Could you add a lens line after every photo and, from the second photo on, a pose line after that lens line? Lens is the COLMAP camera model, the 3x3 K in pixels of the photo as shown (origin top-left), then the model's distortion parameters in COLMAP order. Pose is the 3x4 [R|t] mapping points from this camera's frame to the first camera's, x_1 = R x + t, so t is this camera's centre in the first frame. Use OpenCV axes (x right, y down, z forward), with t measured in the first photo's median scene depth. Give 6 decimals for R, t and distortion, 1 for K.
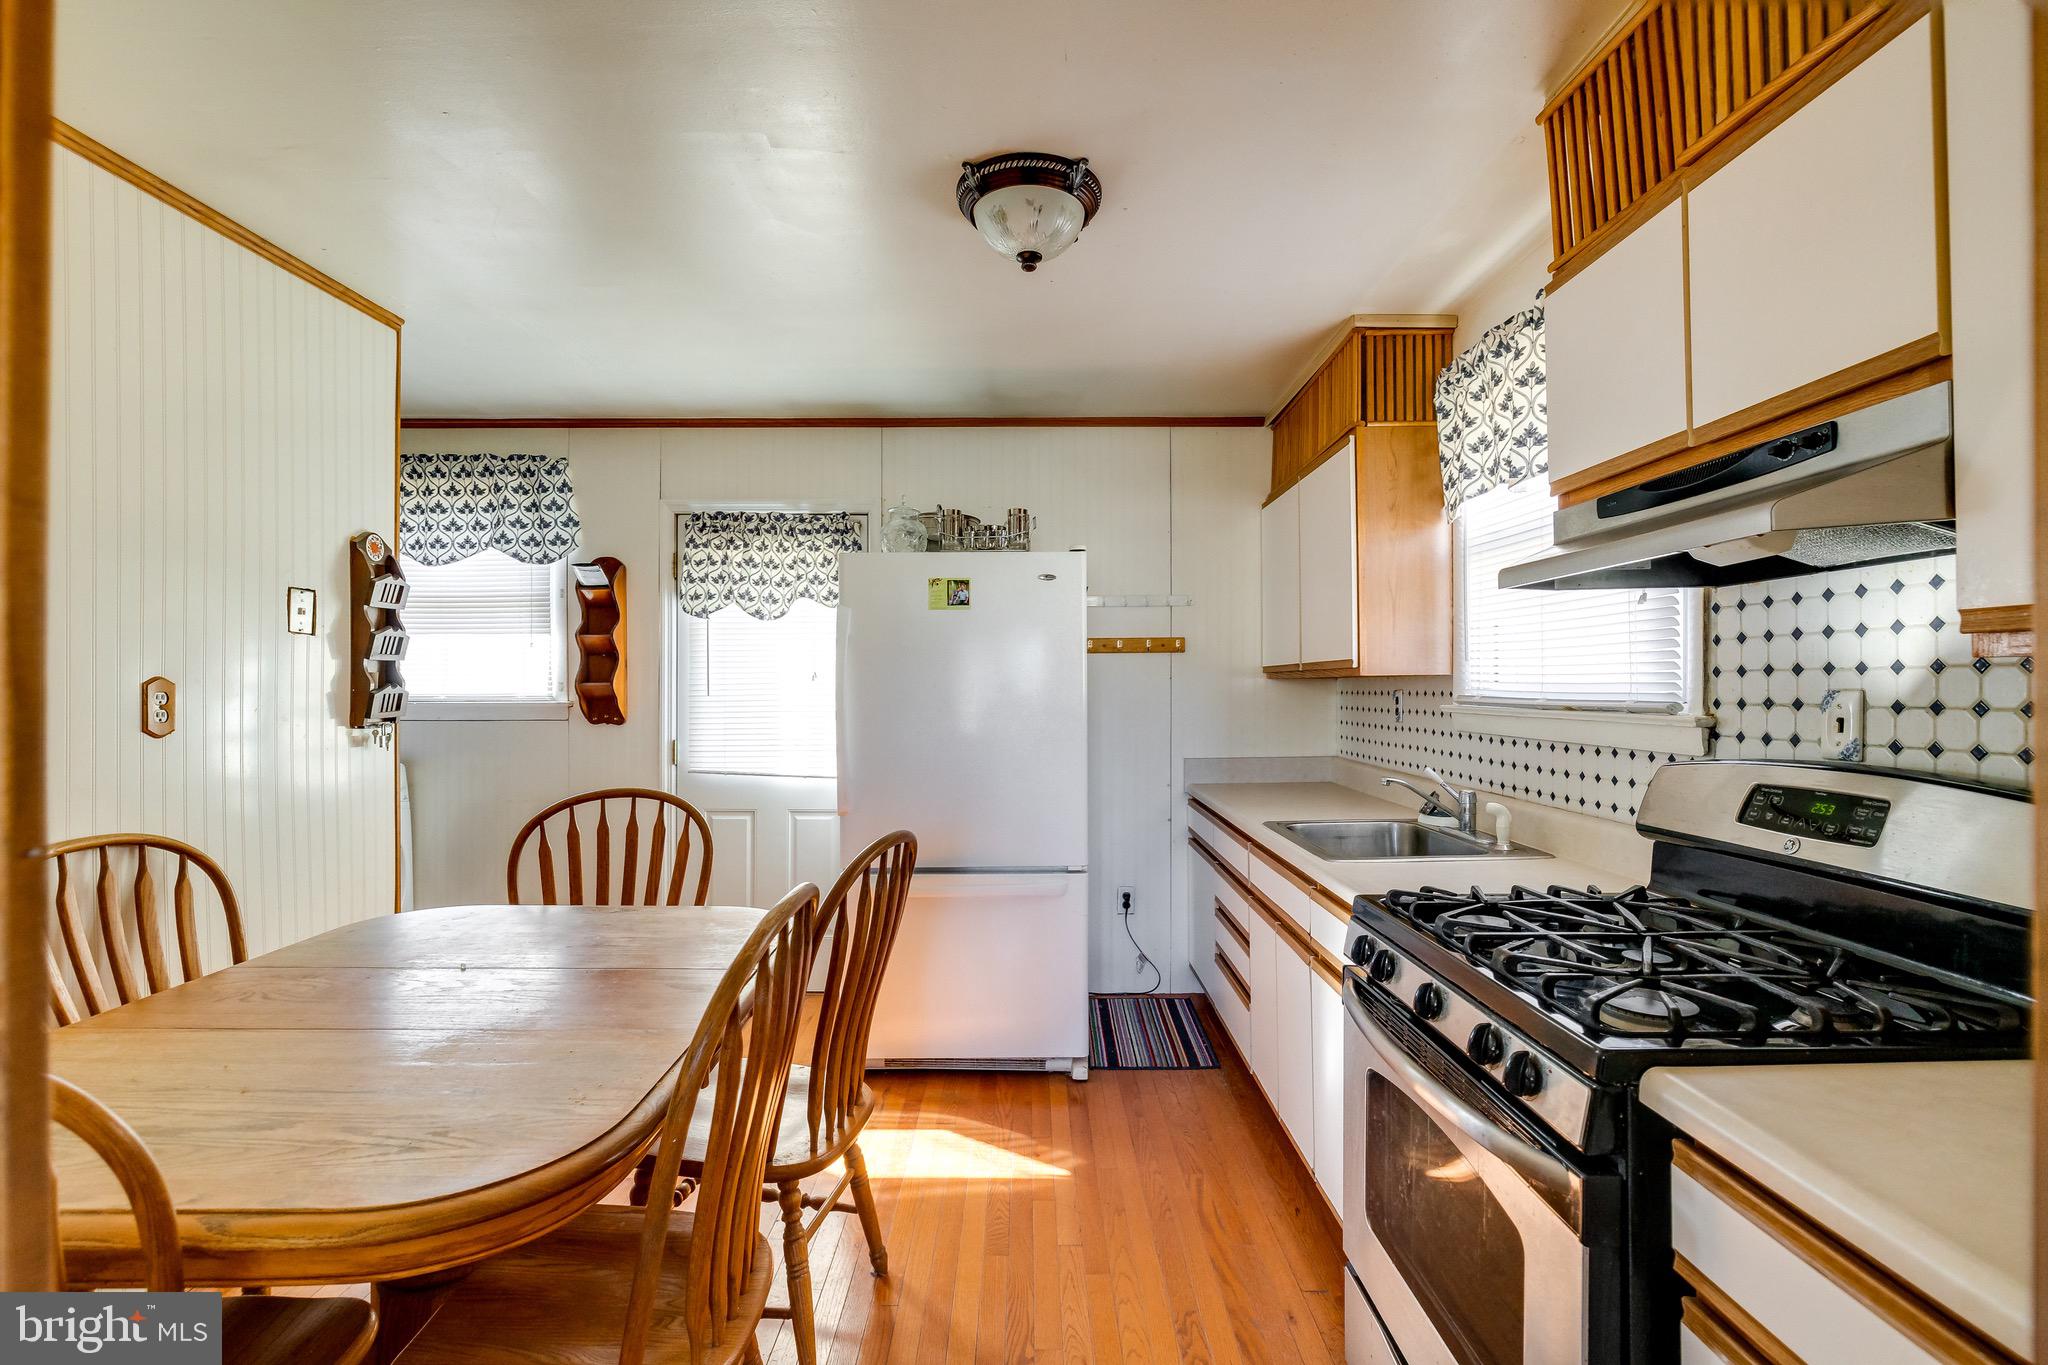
lens RADIAL K [[903.4, 0, 1025.6], [0, 903.4, 685.5], [0, 0, 1]] dist [-0.014545, 0.002869]
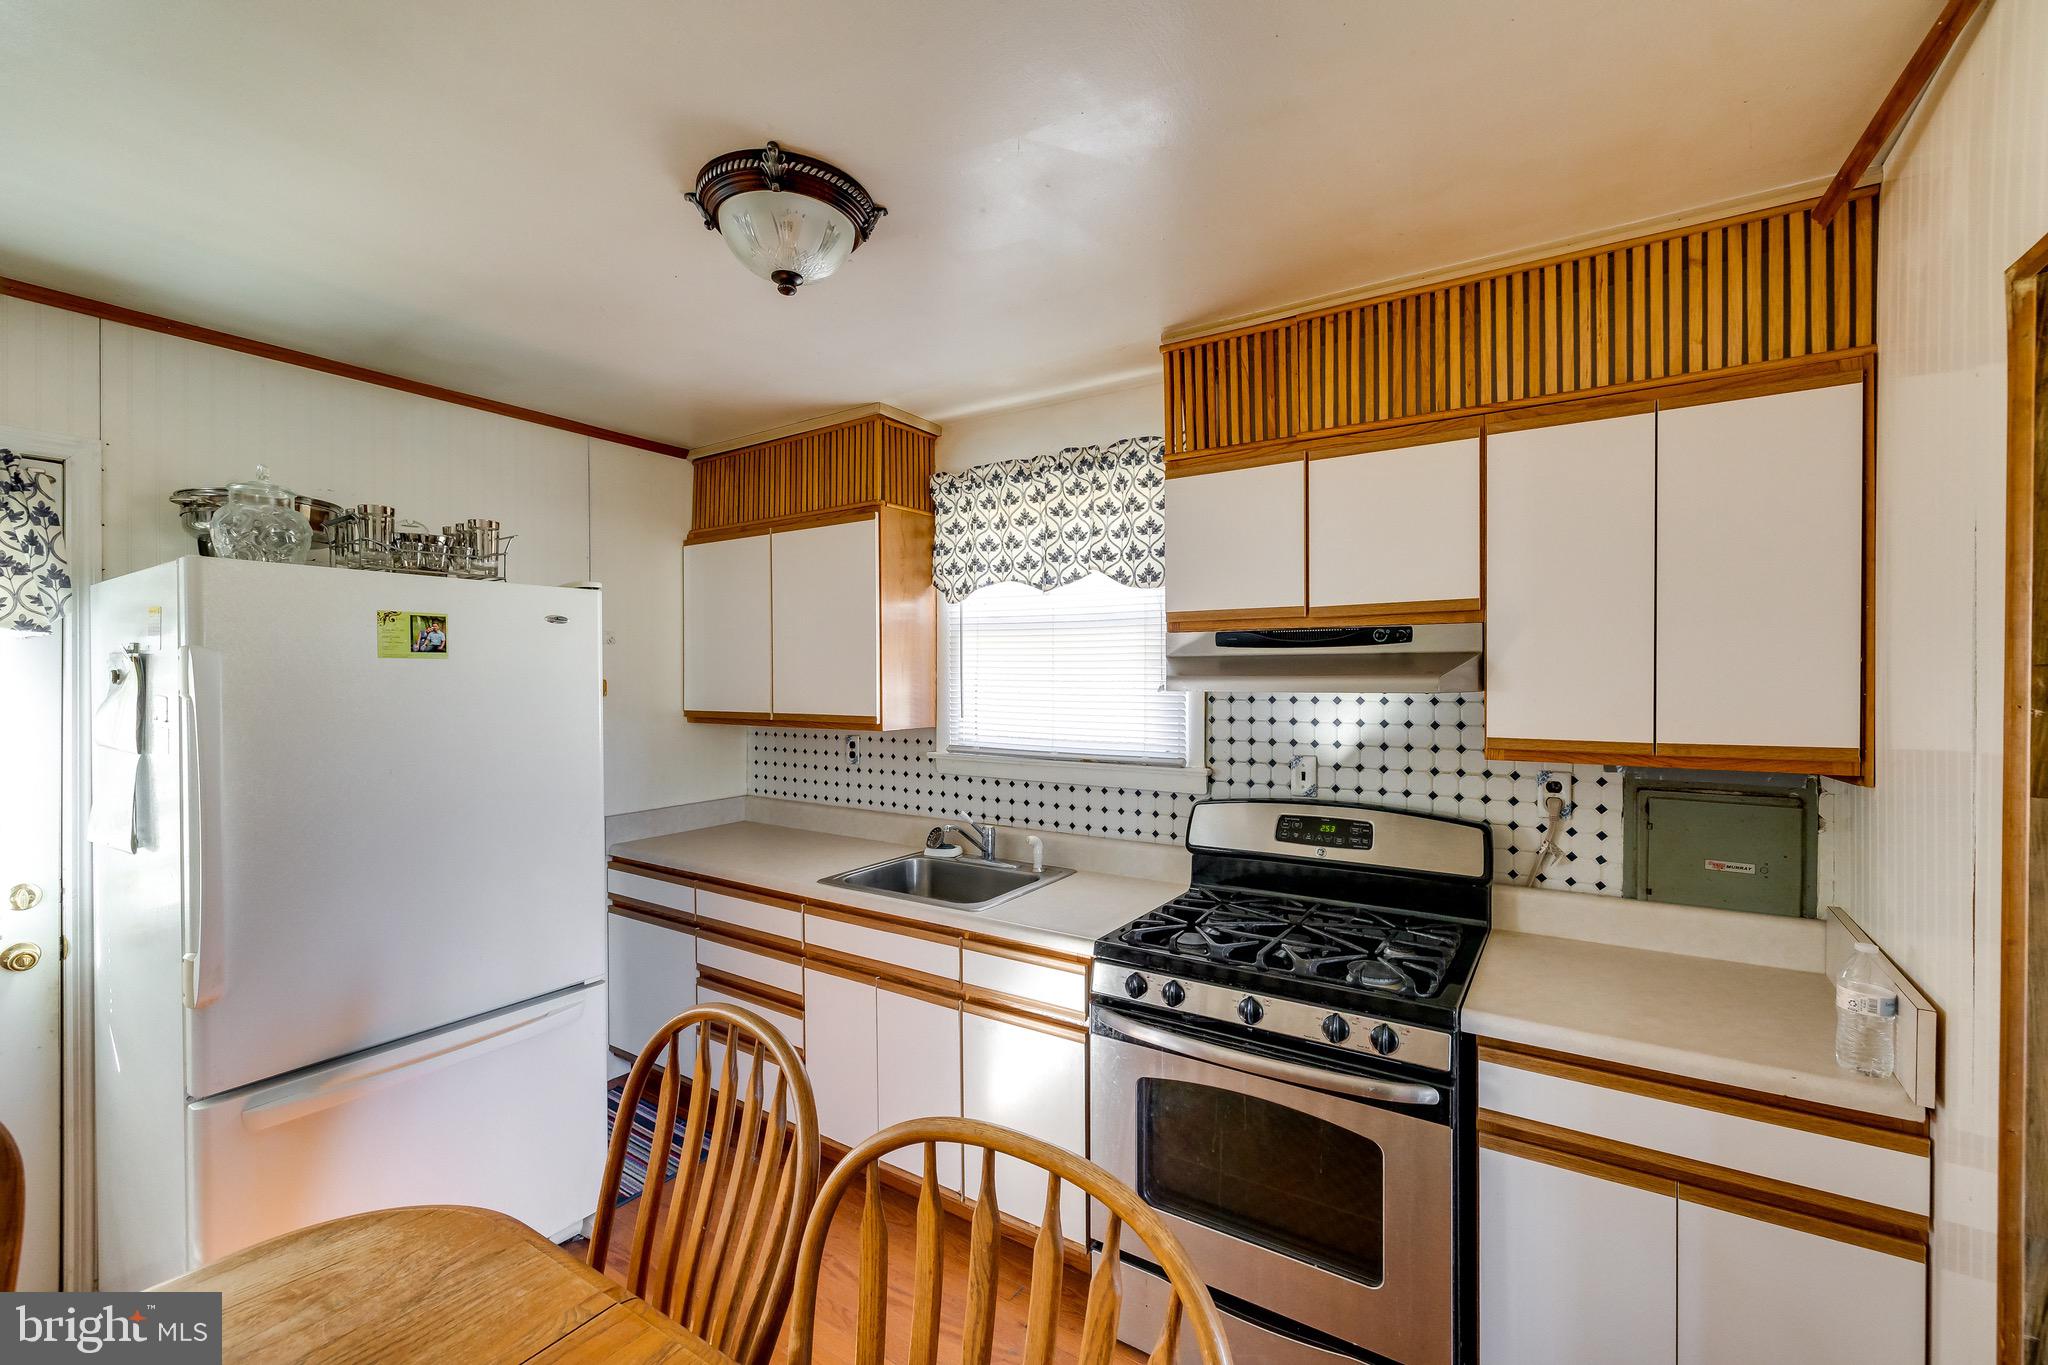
lens RADIAL K [[845.4, 0, 1026.4], [0, 845.4, 681.6], [0, 0, 1]] dist [-0.011345, 0.000725]
pose [[0.552517, -0.000858, 0.833501, -0.412962], [-0.001077, 0.999998, 0.001743, -0.077346], [-0.833501, -0.001861, 0.552515, 0.294236]]
